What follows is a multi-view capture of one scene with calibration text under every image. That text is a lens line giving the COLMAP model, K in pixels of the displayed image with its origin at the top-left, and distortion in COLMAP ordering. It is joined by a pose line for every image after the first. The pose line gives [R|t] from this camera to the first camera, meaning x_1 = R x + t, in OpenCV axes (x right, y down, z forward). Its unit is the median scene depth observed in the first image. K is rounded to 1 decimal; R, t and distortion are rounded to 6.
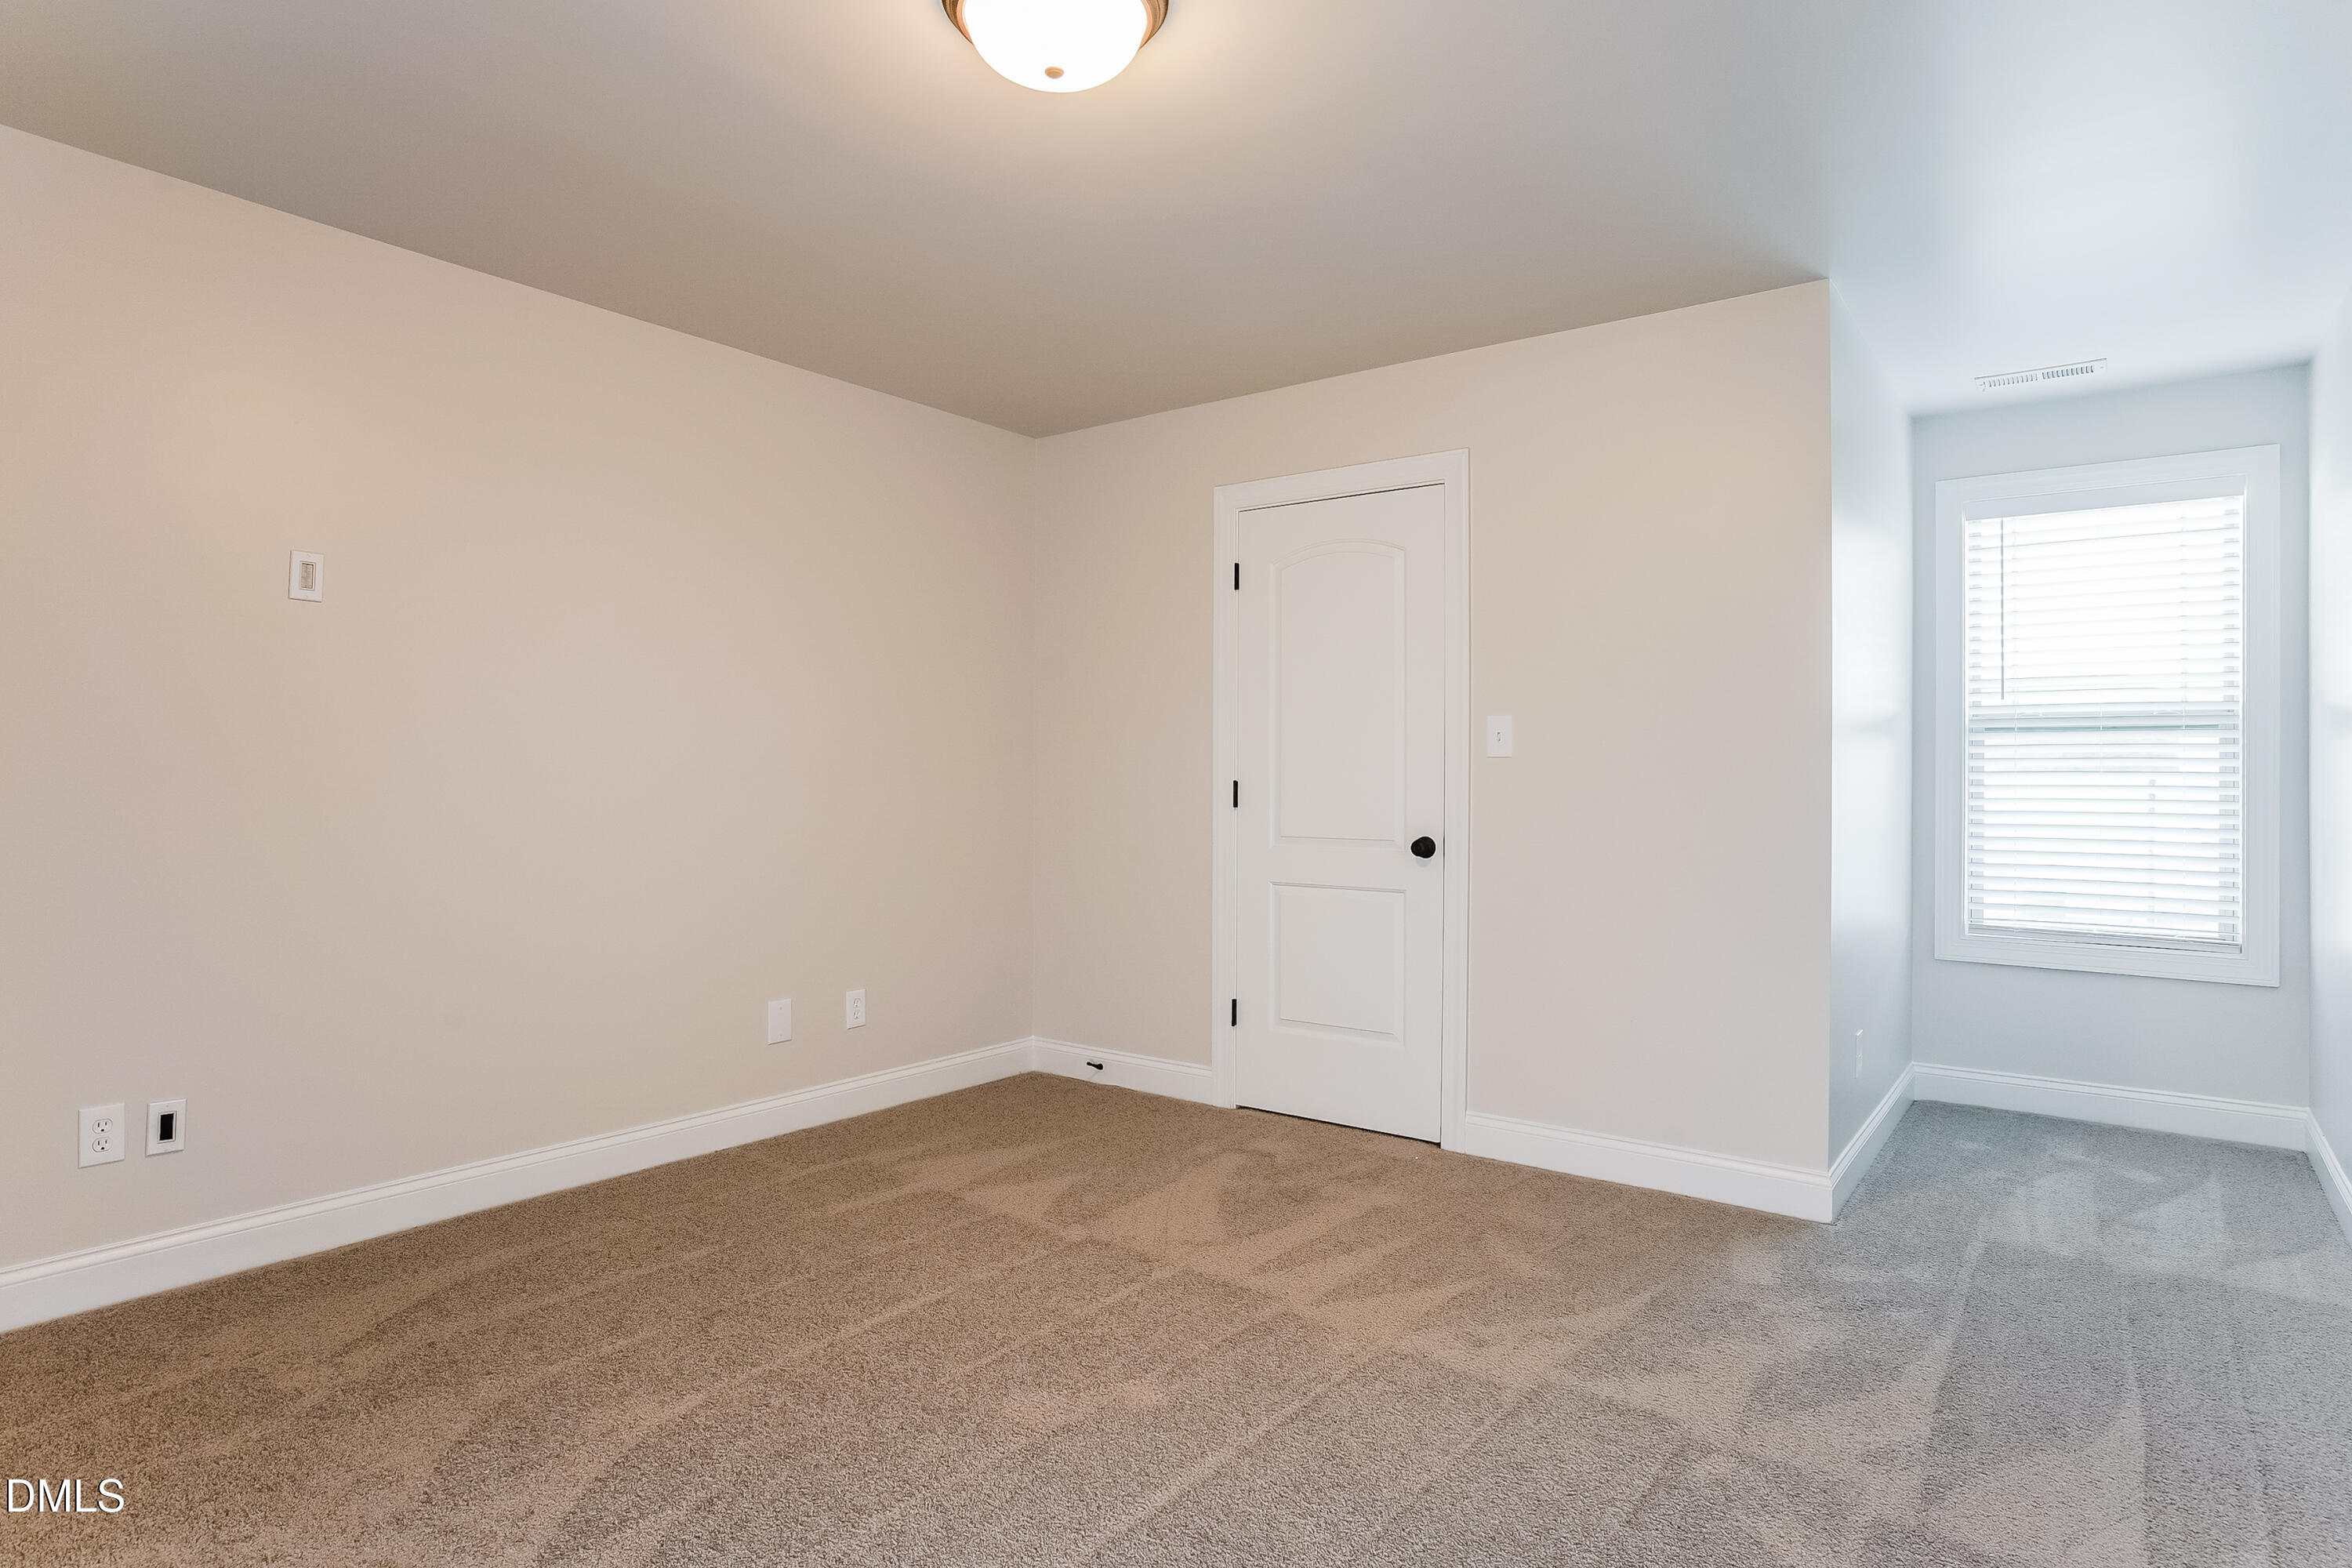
lens RADIAL K [[1270.5, 0, 1163.1], [0, 1270.5, 775.4], [0, 0, 1]] dist [-0.009309, 0.000343]
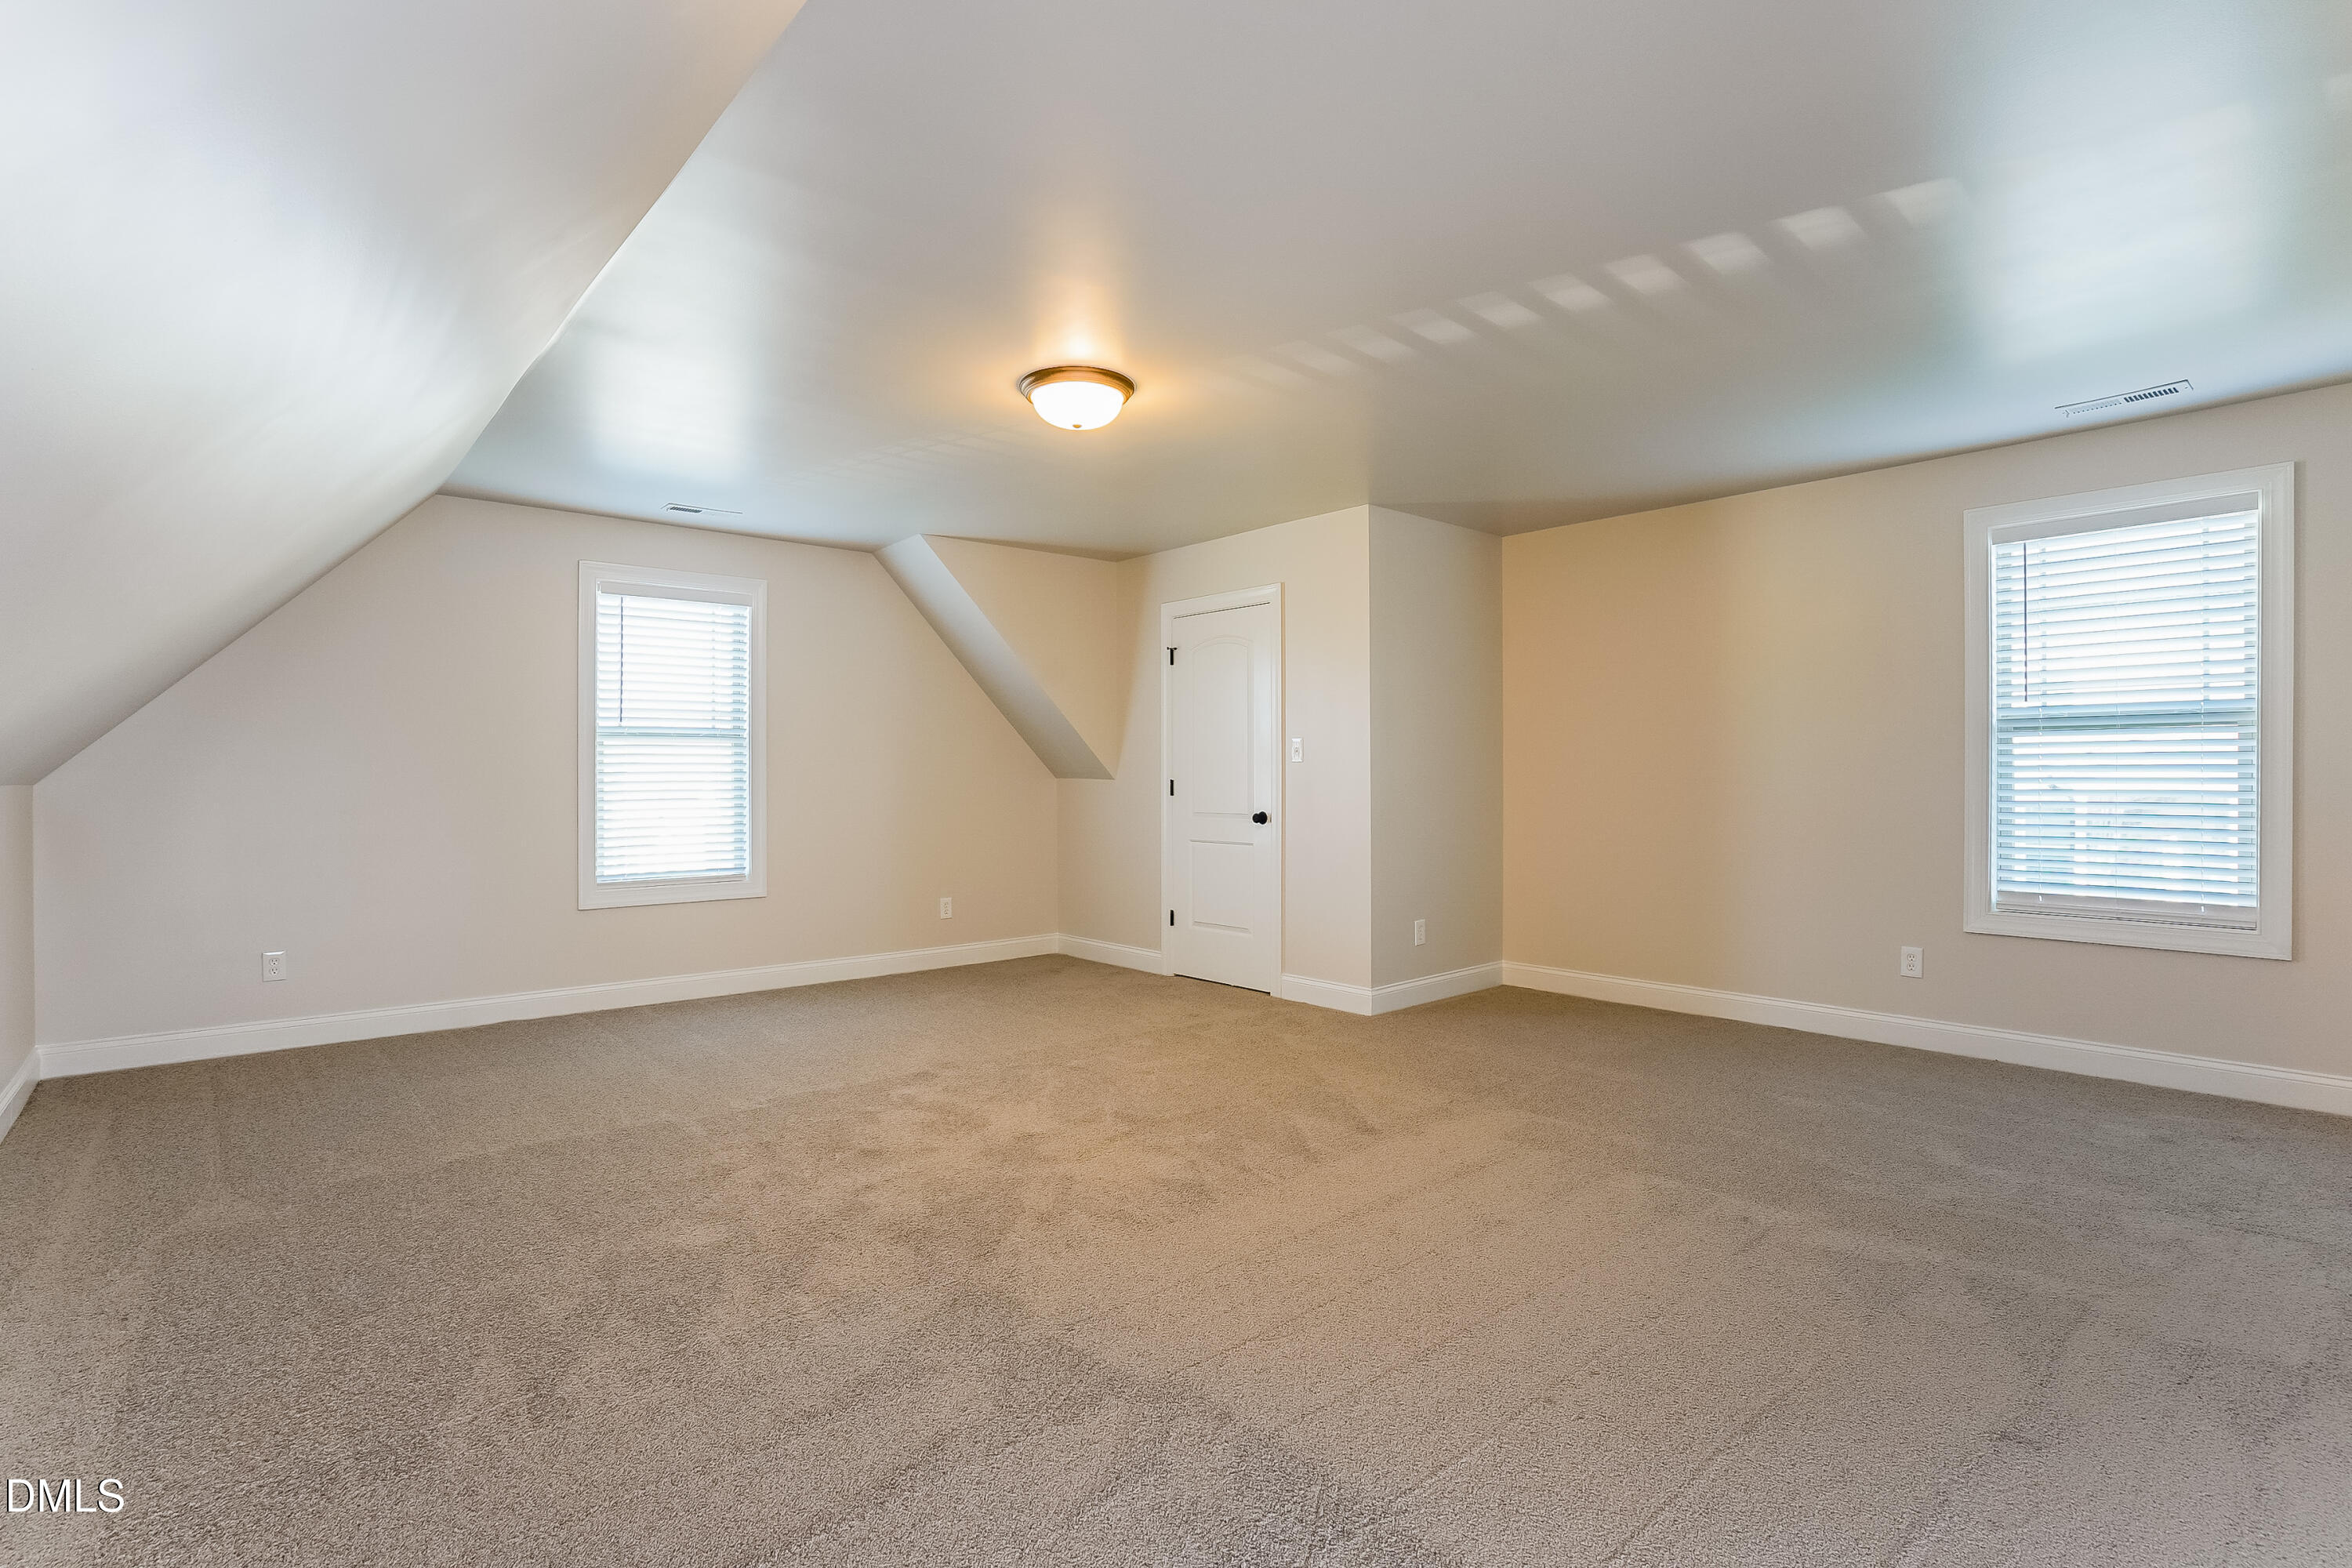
lens RADIAL K [[1129.0, 0, 1176.5], [0, 1129.0, 772.0], [0, 0, 1]] dist [0.021873, -0.000180]
pose [[0.976718, -0.010414, -0.214276, 0.147965], [0.009528, 0.999941, -0.005168, 0.000631], [0.214317, 0.003006, 0.976760, -0.174262]]
